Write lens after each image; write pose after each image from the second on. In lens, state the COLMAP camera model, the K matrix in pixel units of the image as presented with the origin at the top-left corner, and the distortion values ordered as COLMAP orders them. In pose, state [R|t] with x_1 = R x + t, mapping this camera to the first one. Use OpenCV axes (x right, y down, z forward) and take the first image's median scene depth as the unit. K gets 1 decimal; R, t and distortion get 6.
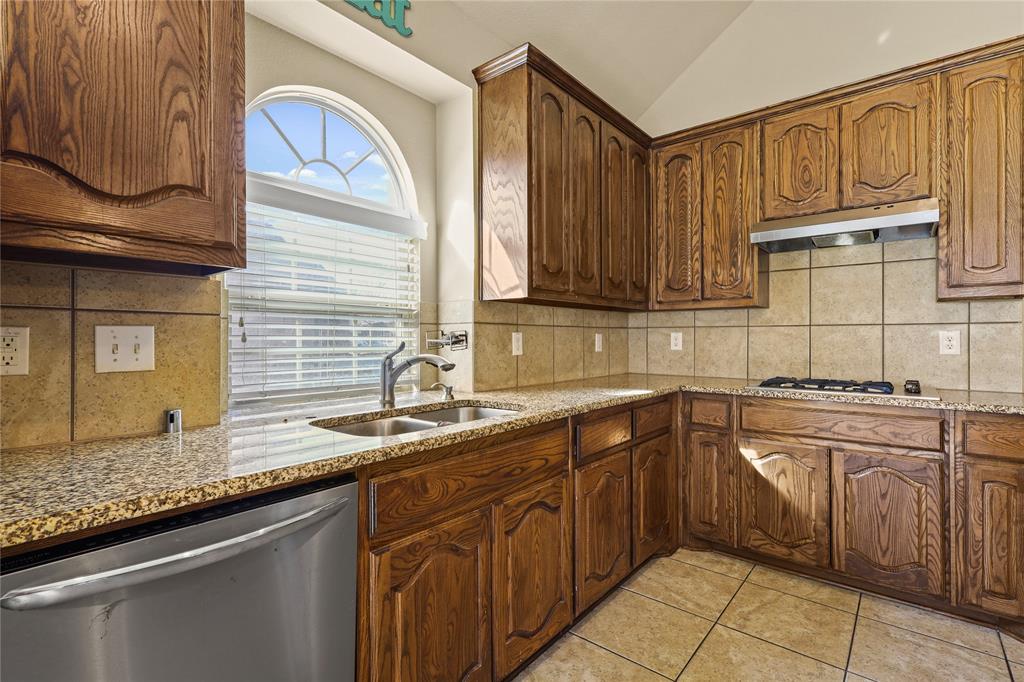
lens RADIAL K [[478.3, 0, 512.0], [0, 478.3, 341.0], [0, 0, 1]] dist [-0.012489, 0.000533]
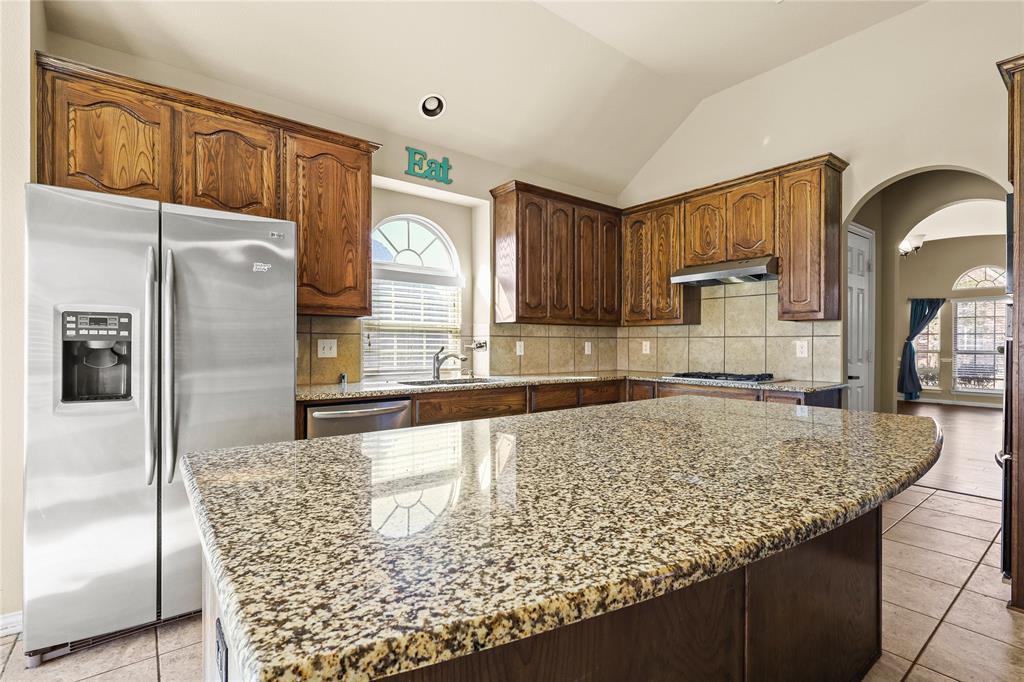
lens RADIAL K [[478.3, 0, 512.0], [0, 478.3, 341.0], [0, 0, 1]] dist [-0.012489, 0.000533]
pose [[0.979088, 0.002586, -0.203422, 0.331633], [-0.005143, 0.999914, -0.012043, 0.001186], [0.203374, 0.012837, 0.979017, -0.642768]]
